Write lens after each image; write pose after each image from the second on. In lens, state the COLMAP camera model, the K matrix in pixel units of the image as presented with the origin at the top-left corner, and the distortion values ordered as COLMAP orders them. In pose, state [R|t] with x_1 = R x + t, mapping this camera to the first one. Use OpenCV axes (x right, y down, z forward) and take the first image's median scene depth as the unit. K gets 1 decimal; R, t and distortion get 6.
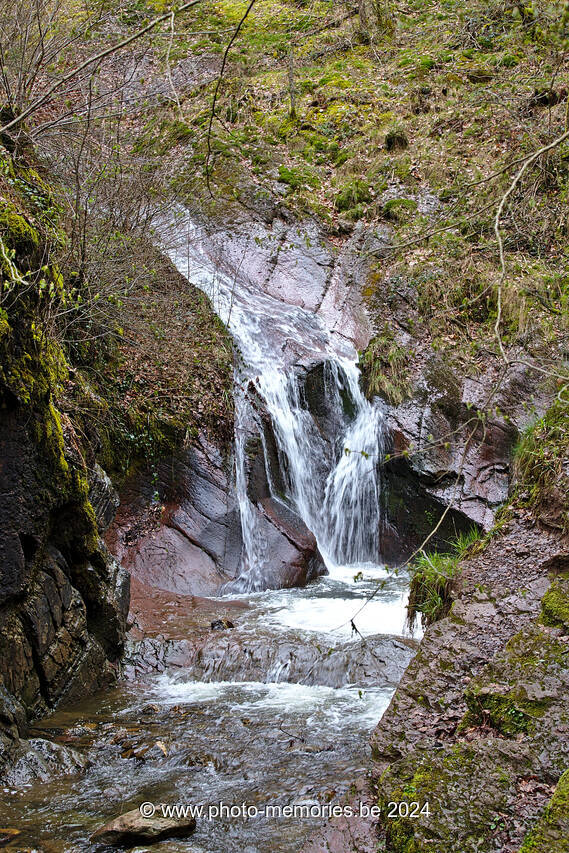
lens RADIAL K [[1702.6, 0, 284.6], [0, 1702.6, 426.0], [0, 0, 1]] dist [-0.364815, 0.000000]
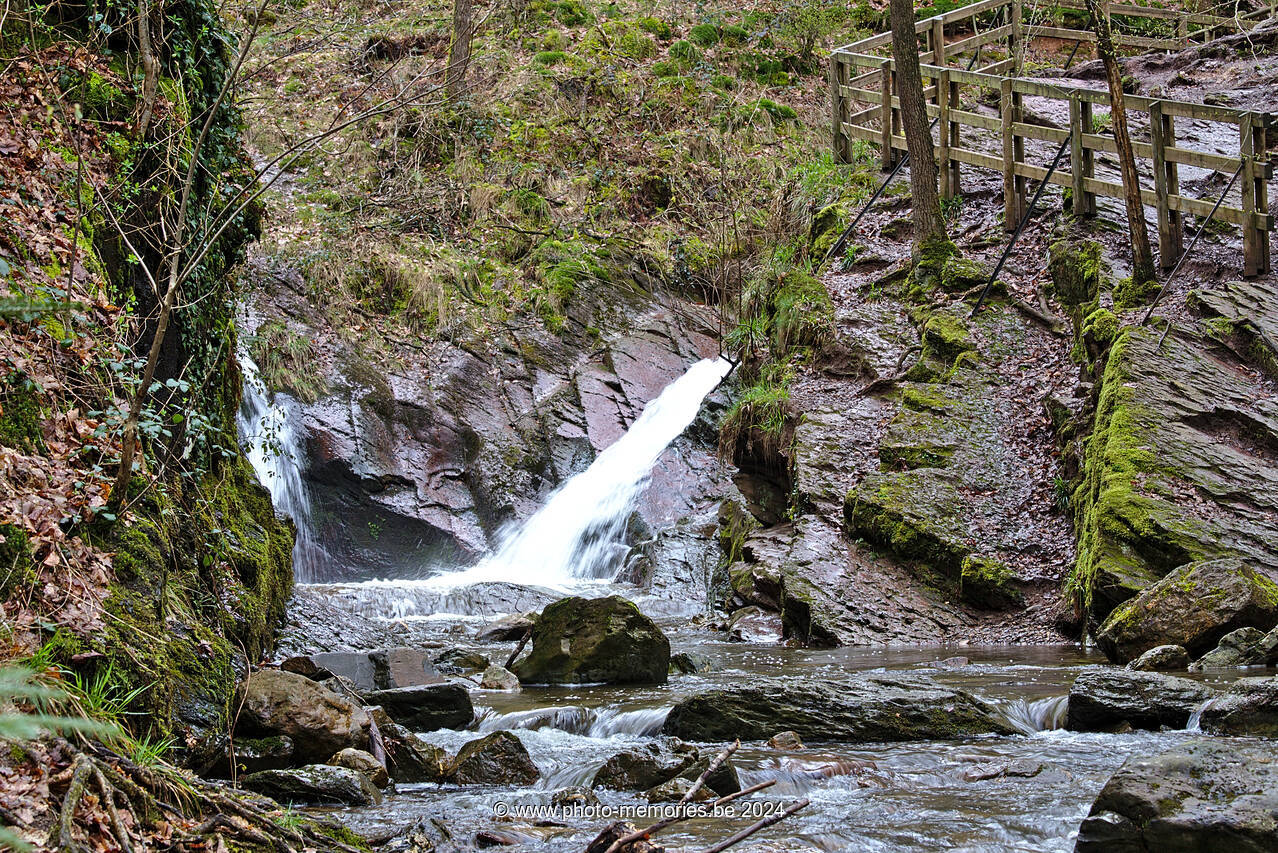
lens RADIAL K [[3406.4, 0, 638.9], [0, 3406.4, 426.4], [0, 0, 1]] dist [-0.051098, 0.000000]
pose [[0.902515, 0.041056, 0.428696, -0.495757], [0.005598, 0.994243, -0.107002, 0.176085], [-0.430621, 0.098971, 0.897090, -0.534324]]
